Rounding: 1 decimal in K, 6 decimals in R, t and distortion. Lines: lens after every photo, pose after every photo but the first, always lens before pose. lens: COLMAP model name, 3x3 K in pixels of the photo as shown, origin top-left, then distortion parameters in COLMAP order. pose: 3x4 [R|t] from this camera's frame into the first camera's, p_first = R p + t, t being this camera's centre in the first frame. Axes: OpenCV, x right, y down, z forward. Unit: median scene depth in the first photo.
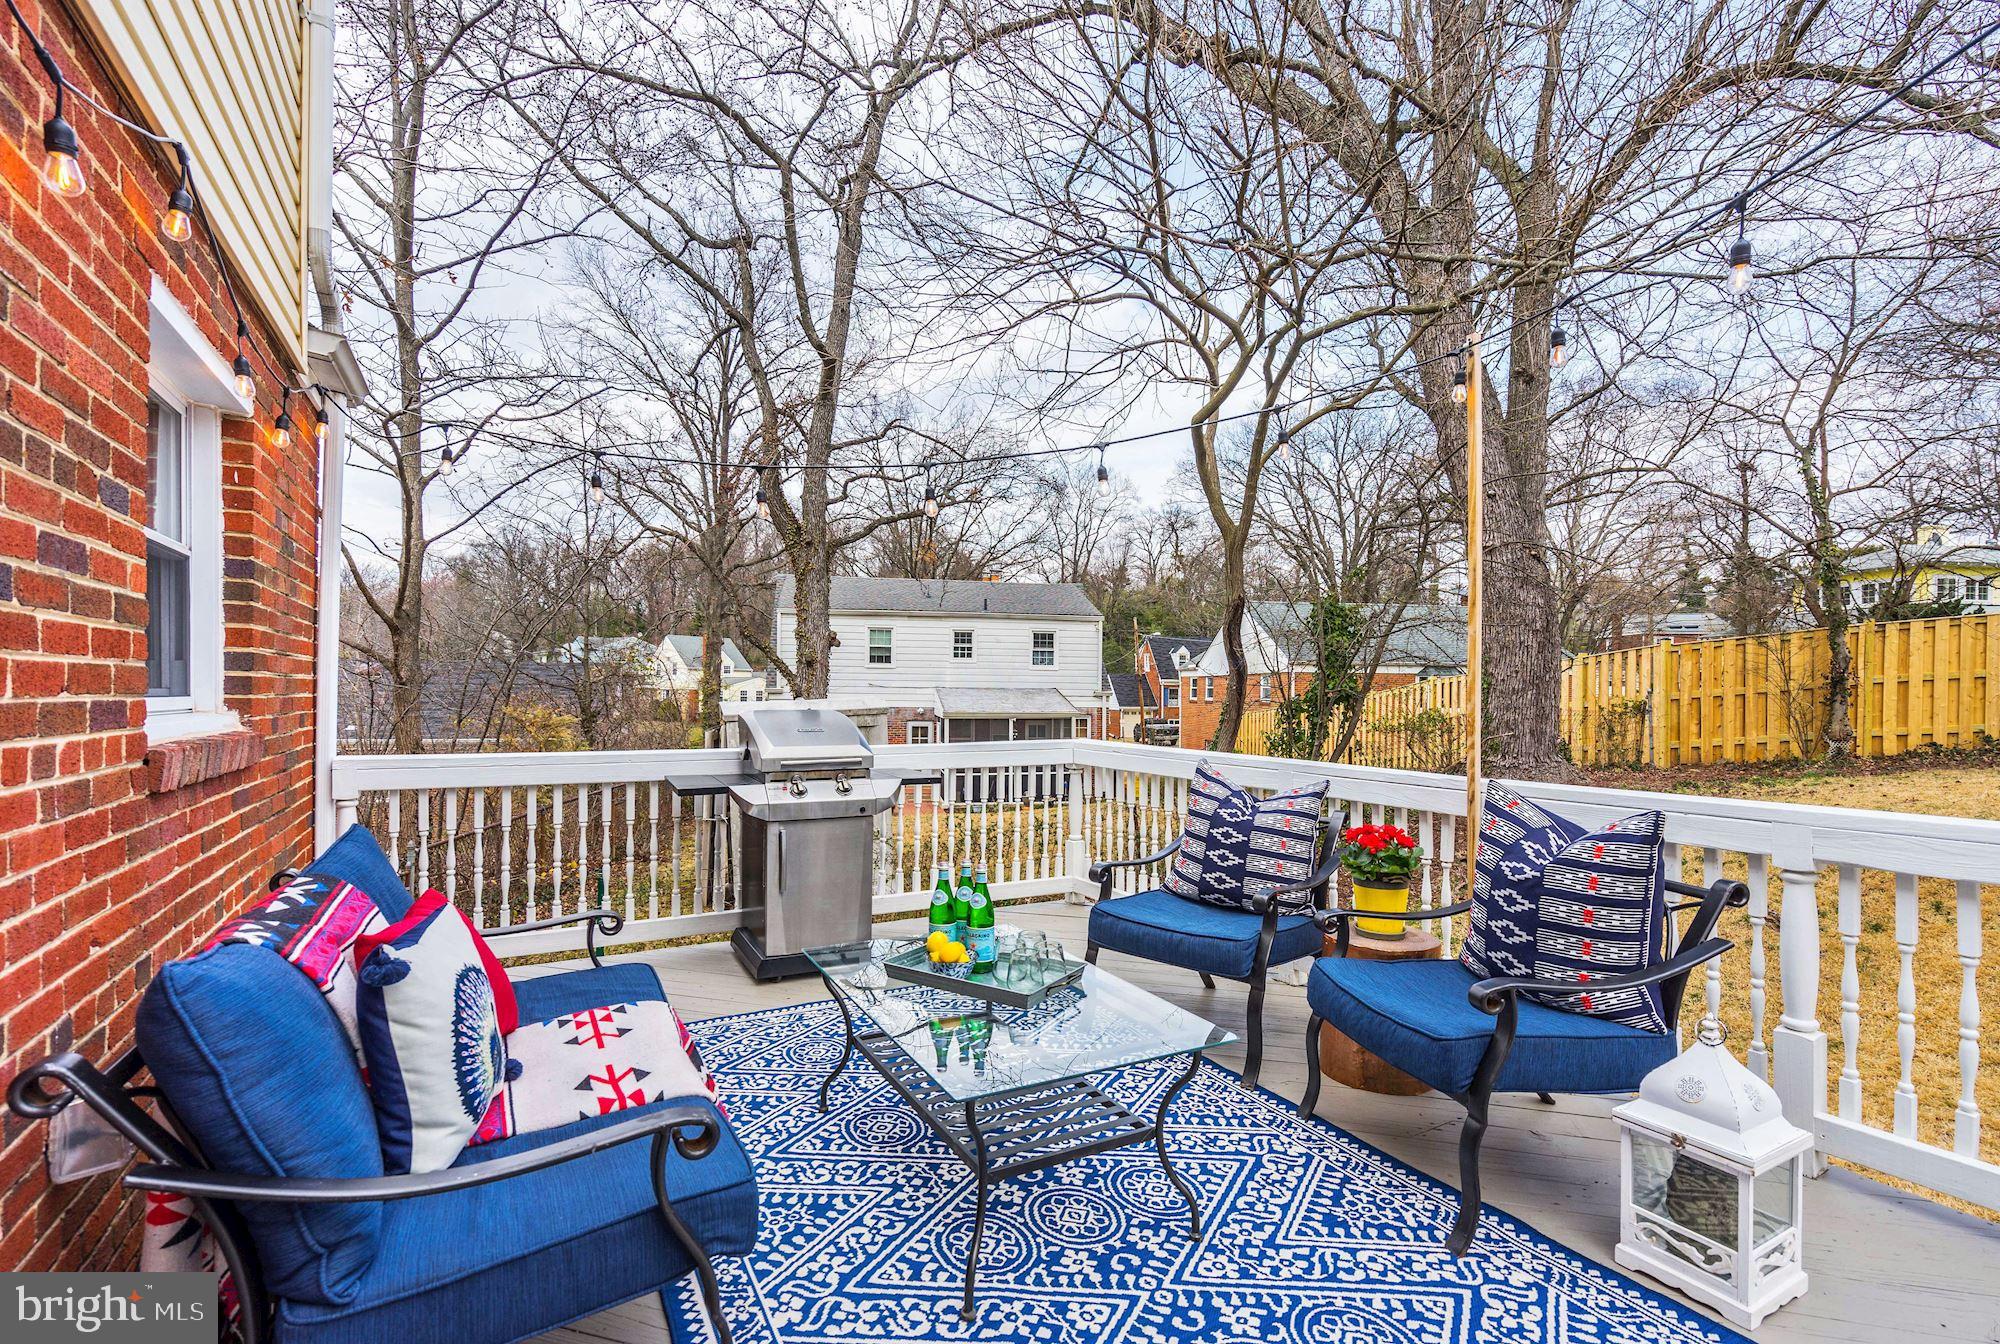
lens RADIAL K [[911.1, 0, 999.1], [0, 911.1, 680.3], [0, 0, 1]] dist [-0.000220, -0.000157]
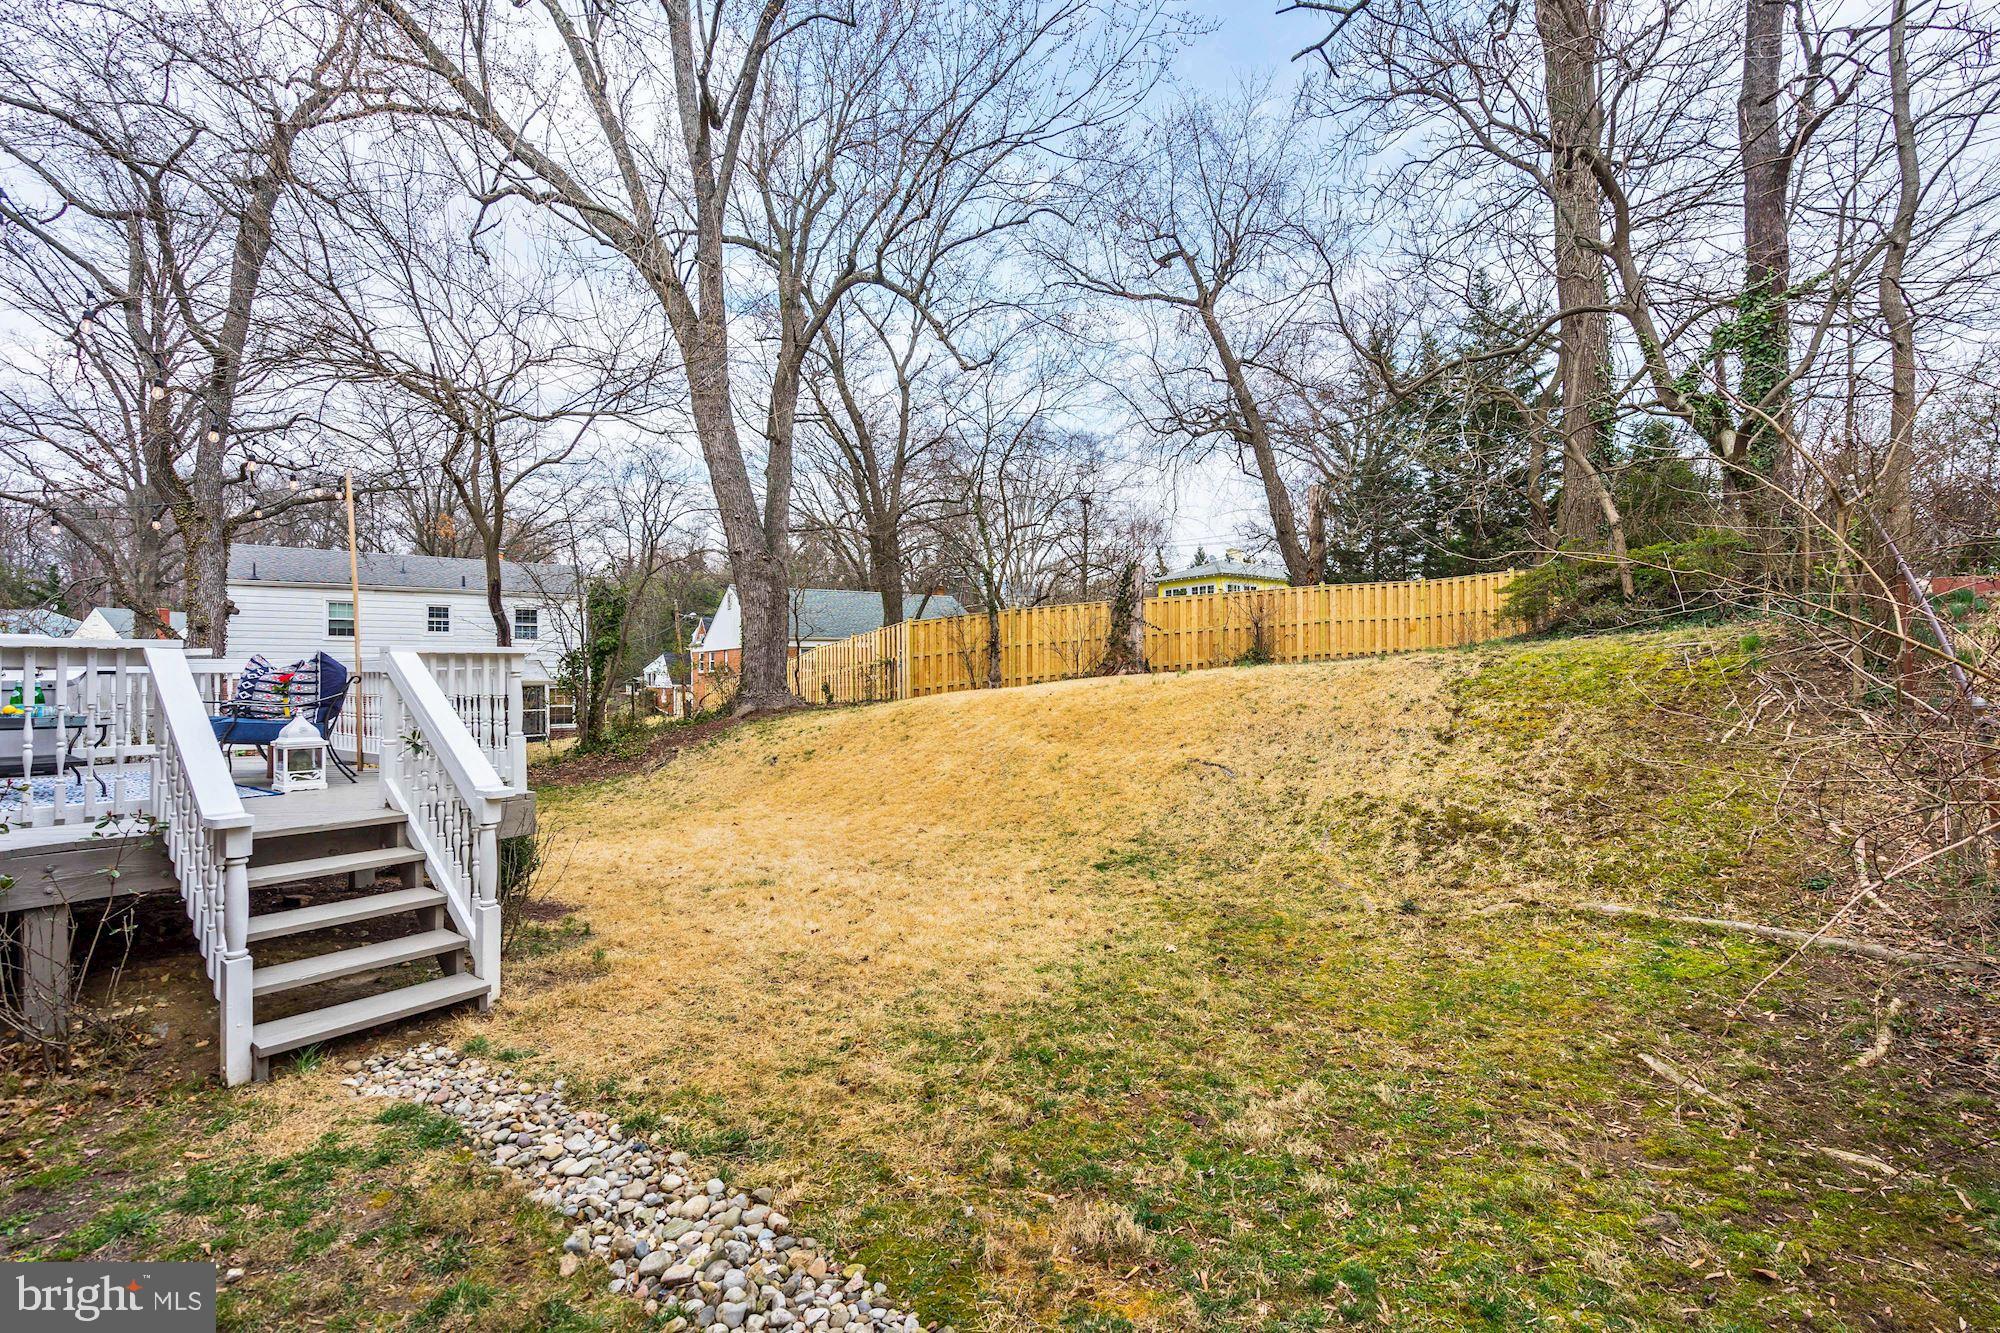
lens RADIAL K [[911.1, 0, 999.8], [0, 911.1, 668.9], [0, 0, 1]] dist [-0.000220, -0.000157]
pose [[0.919145, -0.004920, 0.393888, 0.200733], [0.003045, 0.999981, 0.005384, 0.021257], [-0.393907, -0.003749, 0.919143, -0.314312]]
